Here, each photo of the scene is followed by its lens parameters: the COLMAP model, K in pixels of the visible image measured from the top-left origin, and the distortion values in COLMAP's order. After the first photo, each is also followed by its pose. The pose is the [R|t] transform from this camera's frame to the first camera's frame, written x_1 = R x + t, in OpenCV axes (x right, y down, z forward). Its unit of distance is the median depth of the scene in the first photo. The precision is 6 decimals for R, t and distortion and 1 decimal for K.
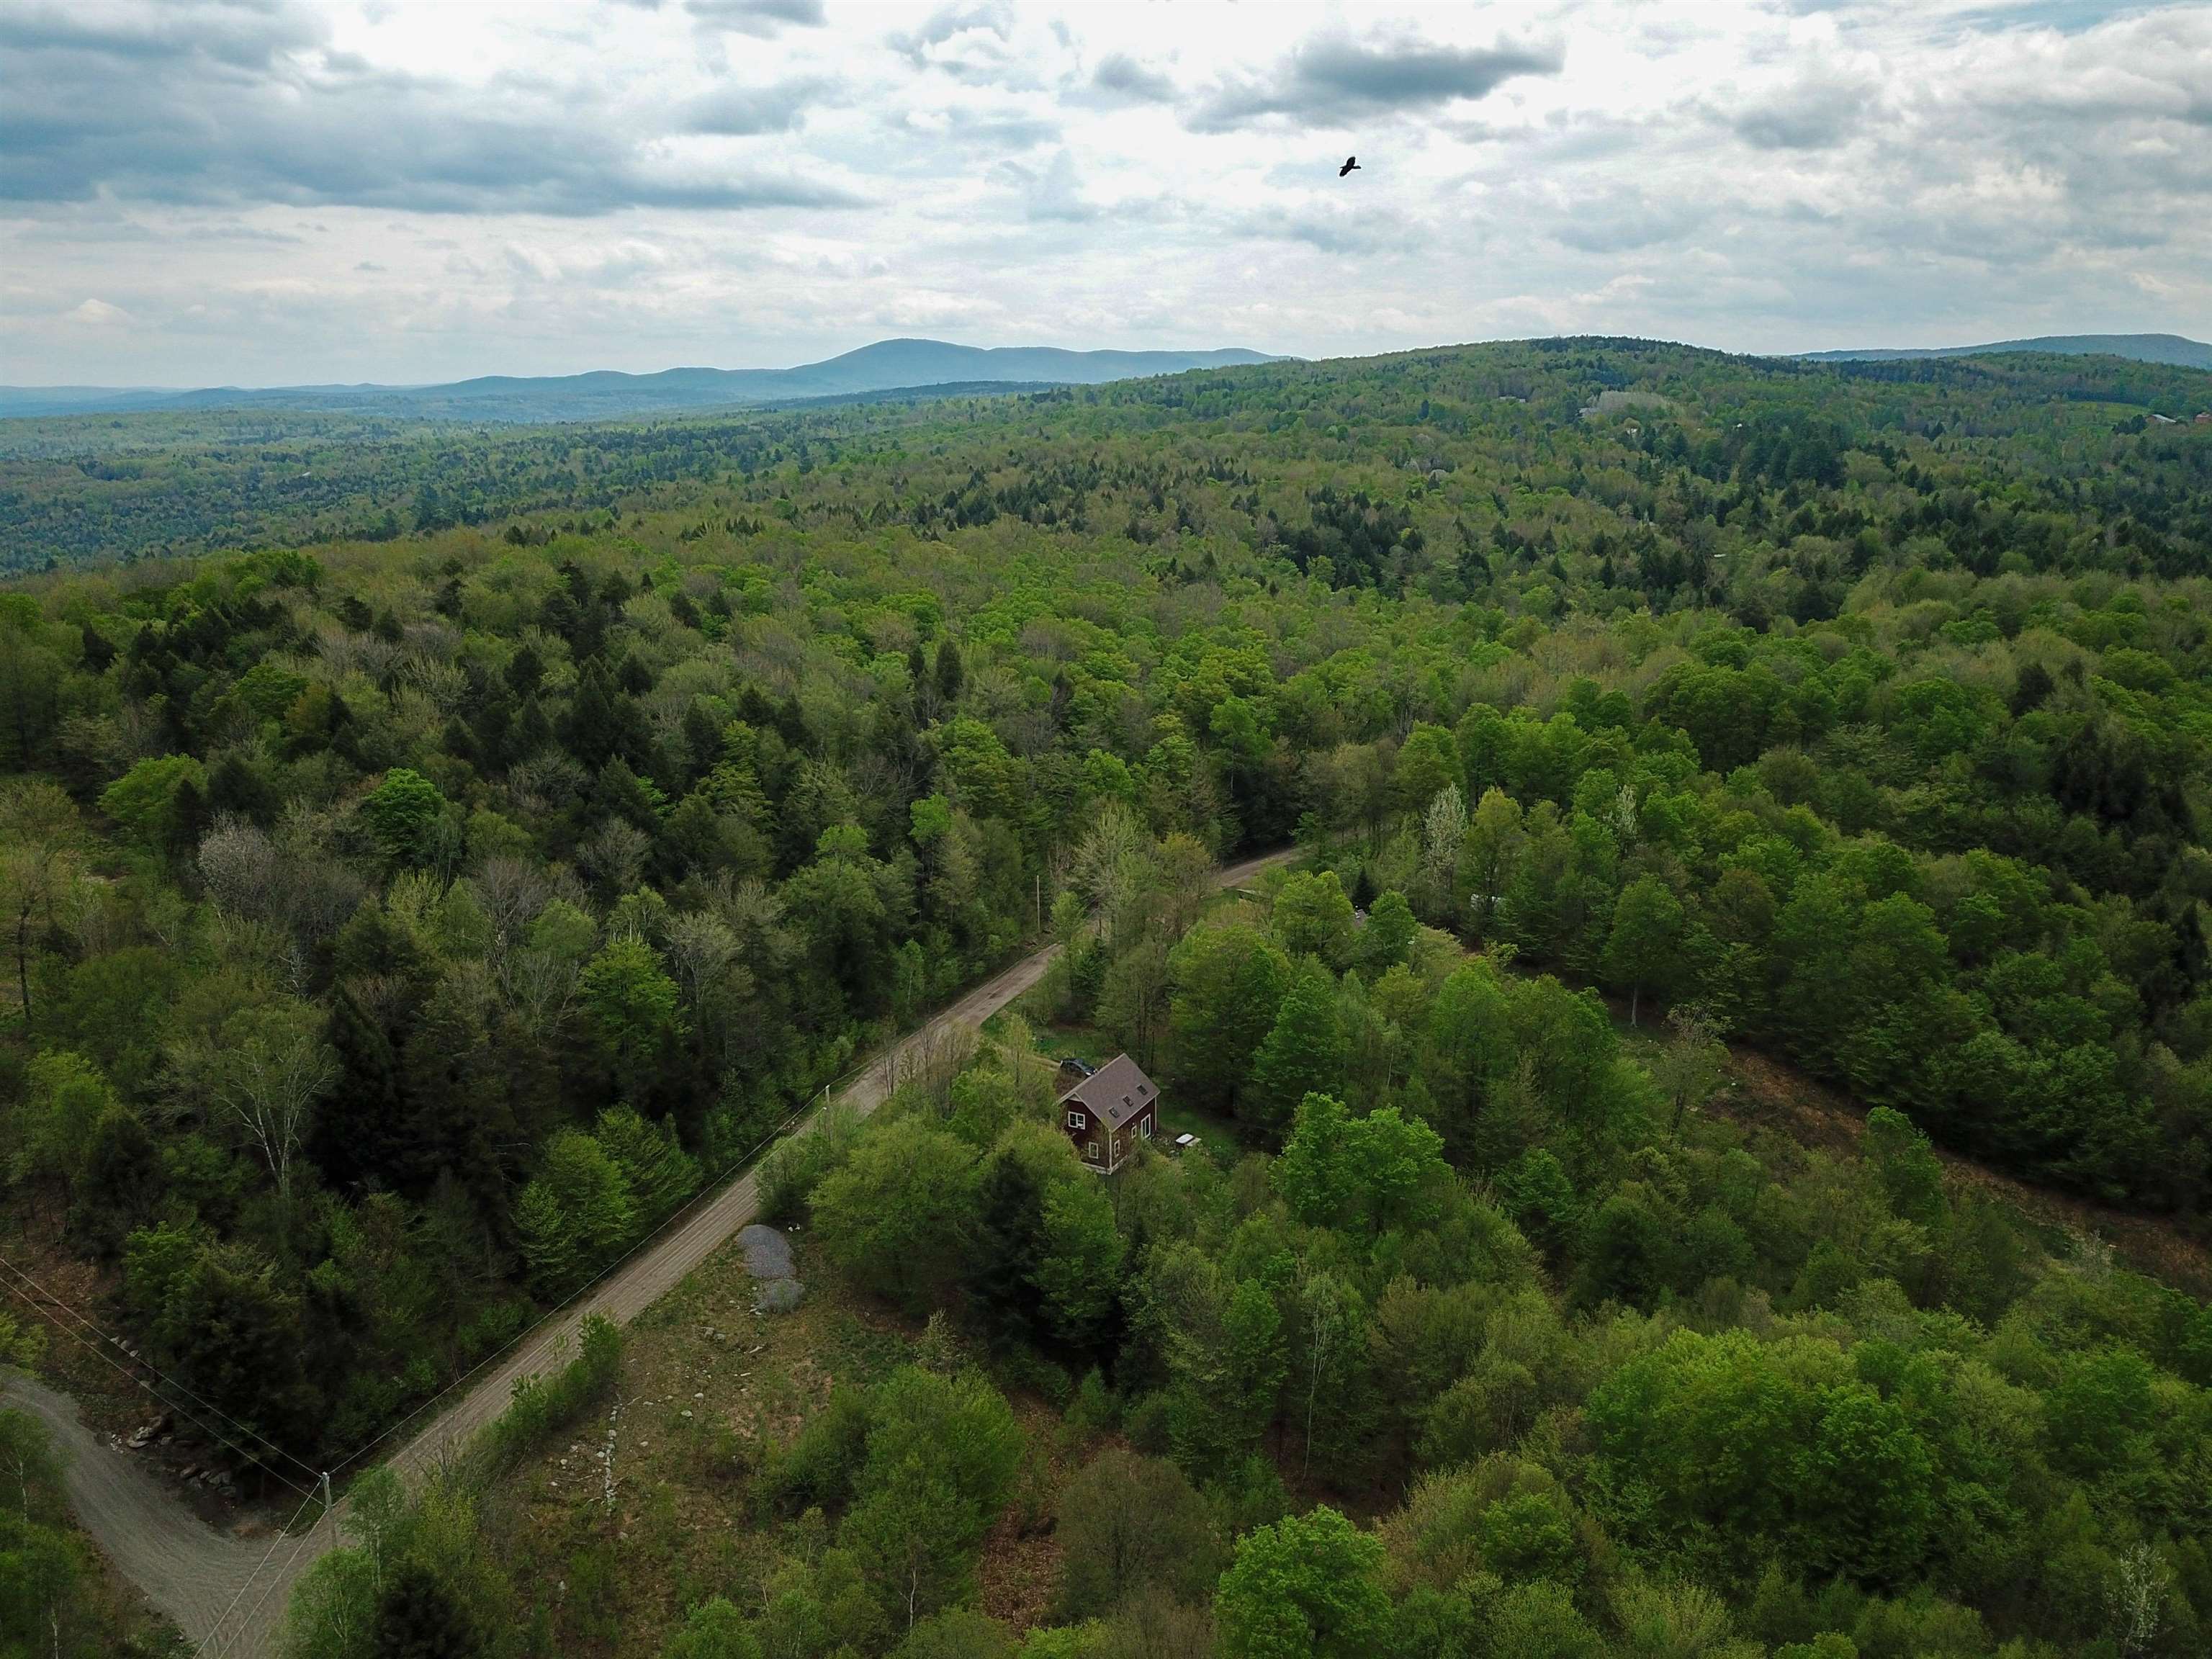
lens RADIAL K [[1659.2, 0, 1106.0], [0, 1659.2, 829.5], [0, 0, 1]] dist [0.009395, -0.001399]
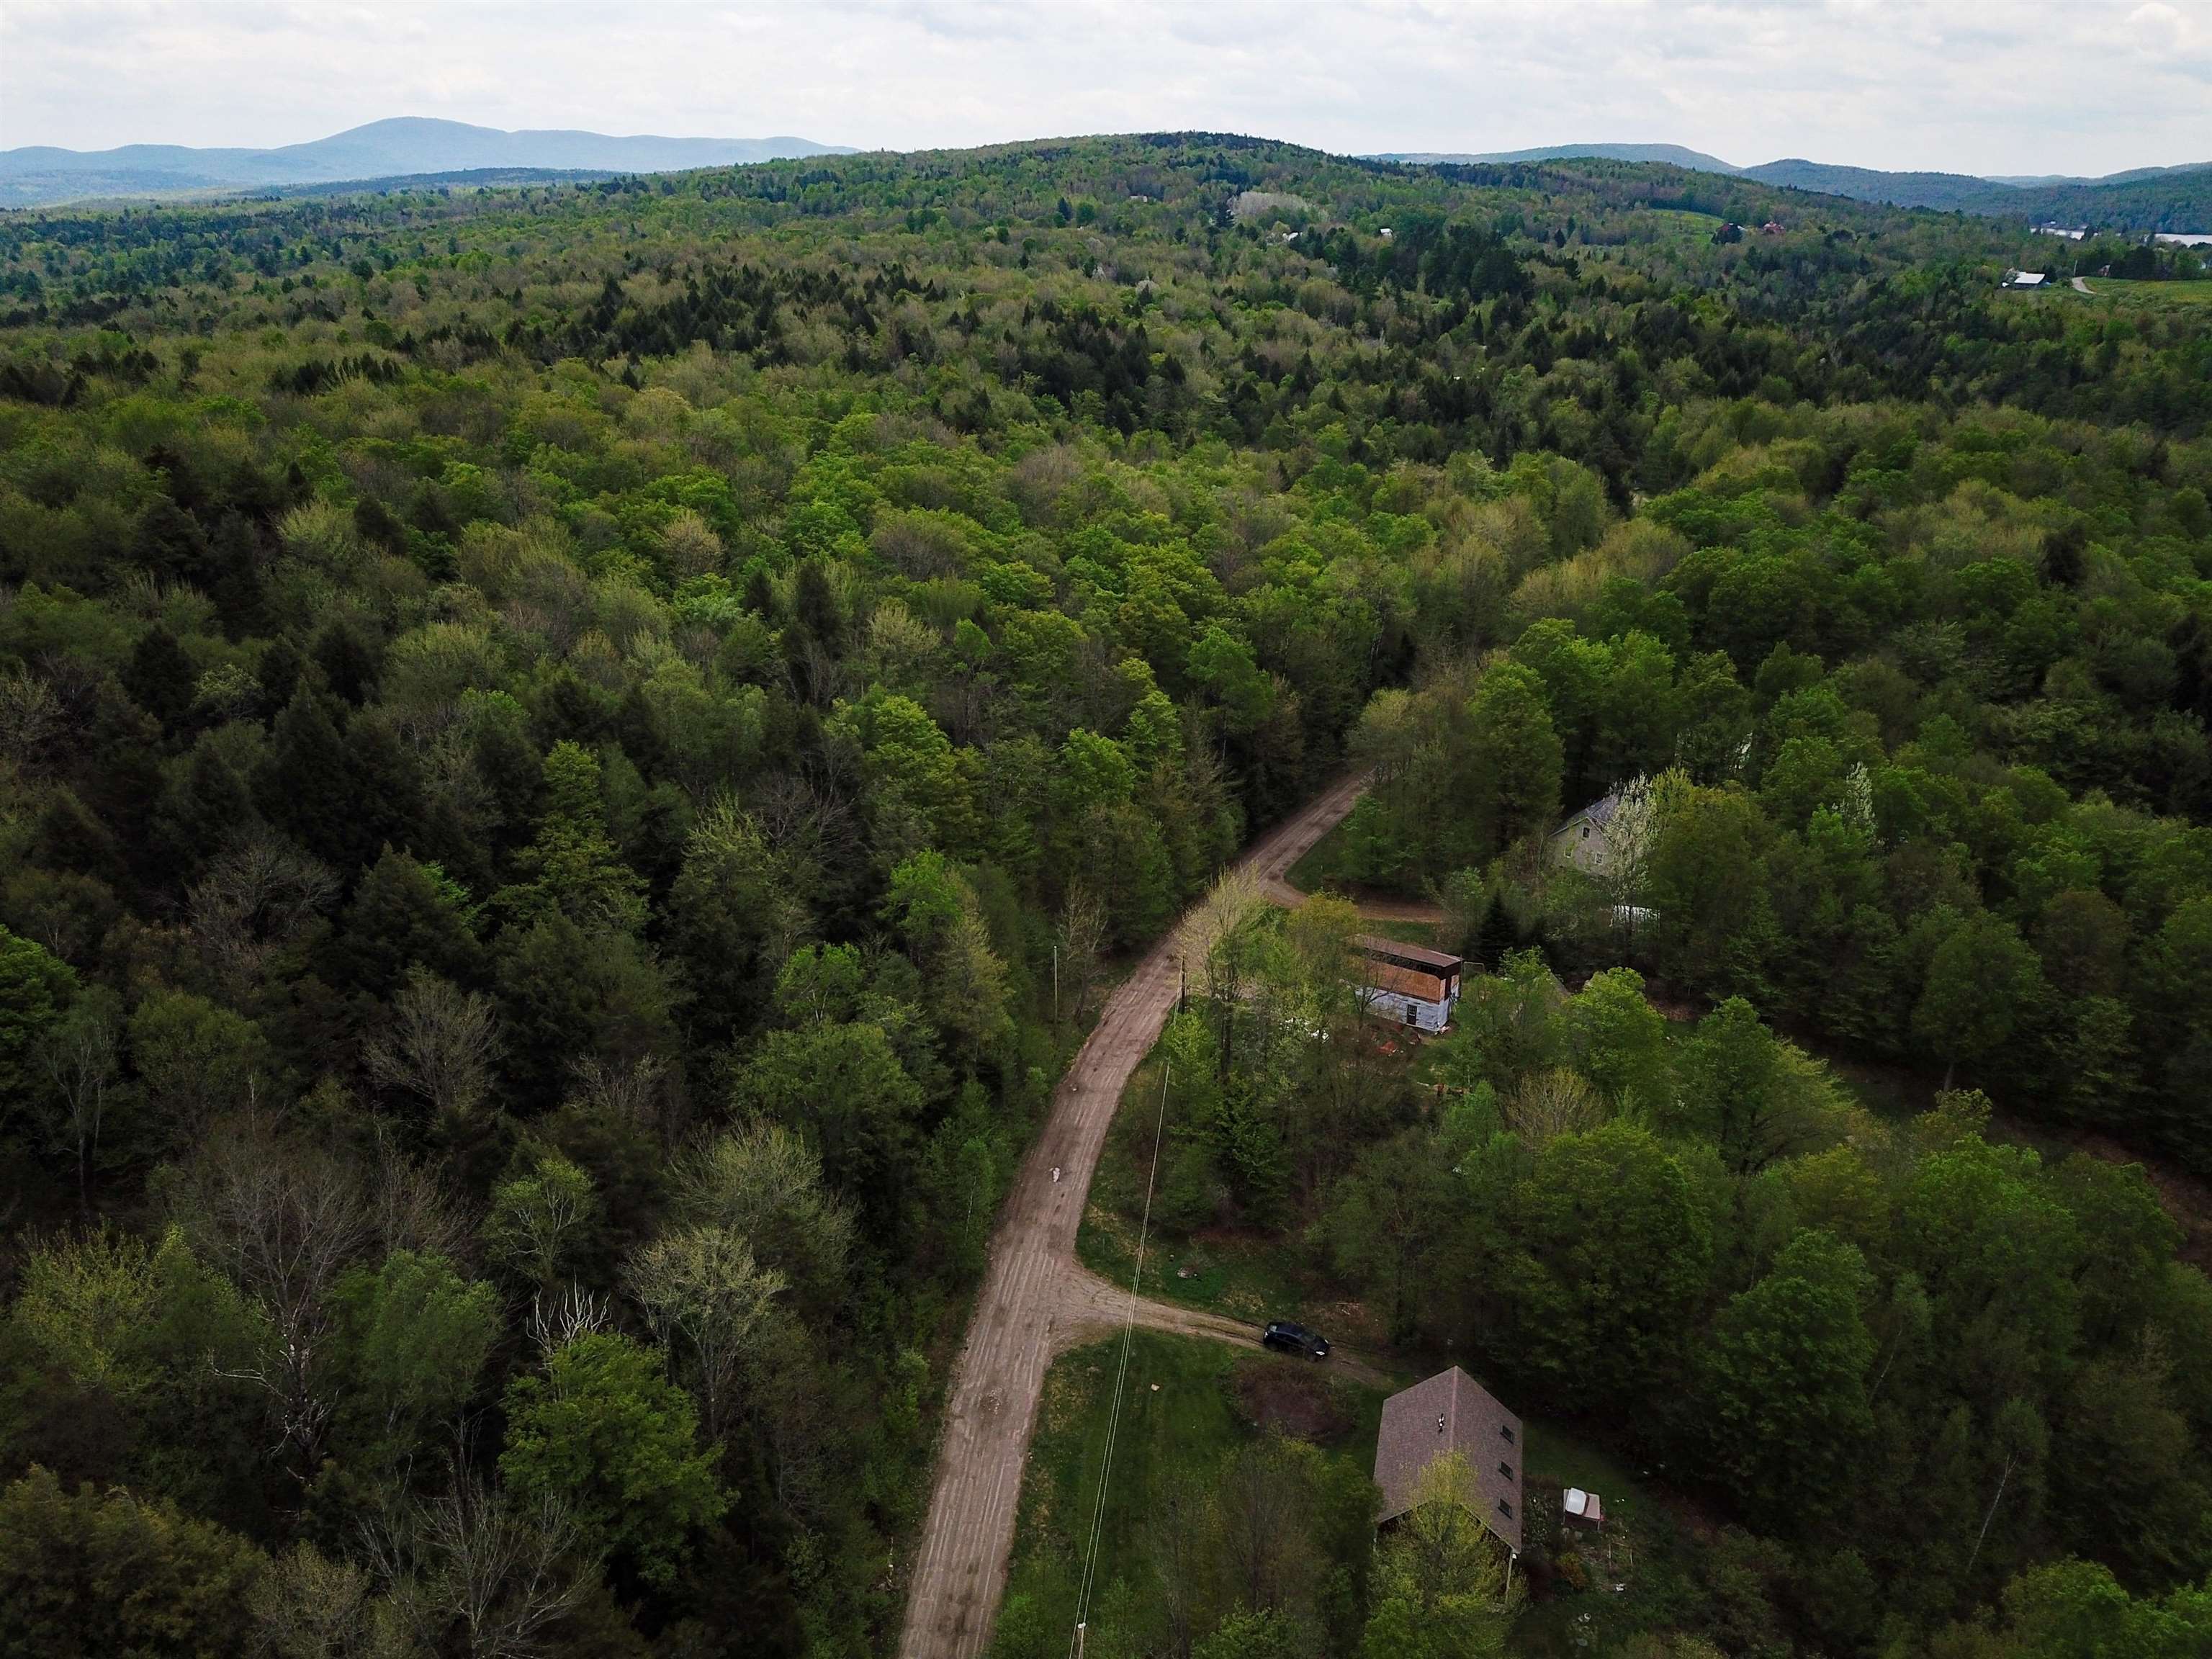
lens RADIAL K [[1699.4, 0, 1125.3], [0, 1699.4, 819.3], [0, 0, 1]] dist [0.004347, -0.002498]
pose [[0.968942, -0.072016, 0.236568, -0.062529], [0.048345, 0.993361, 0.104387, -0.033689], [-0.242515, -0.089708, 0.965991, 0.127086]]
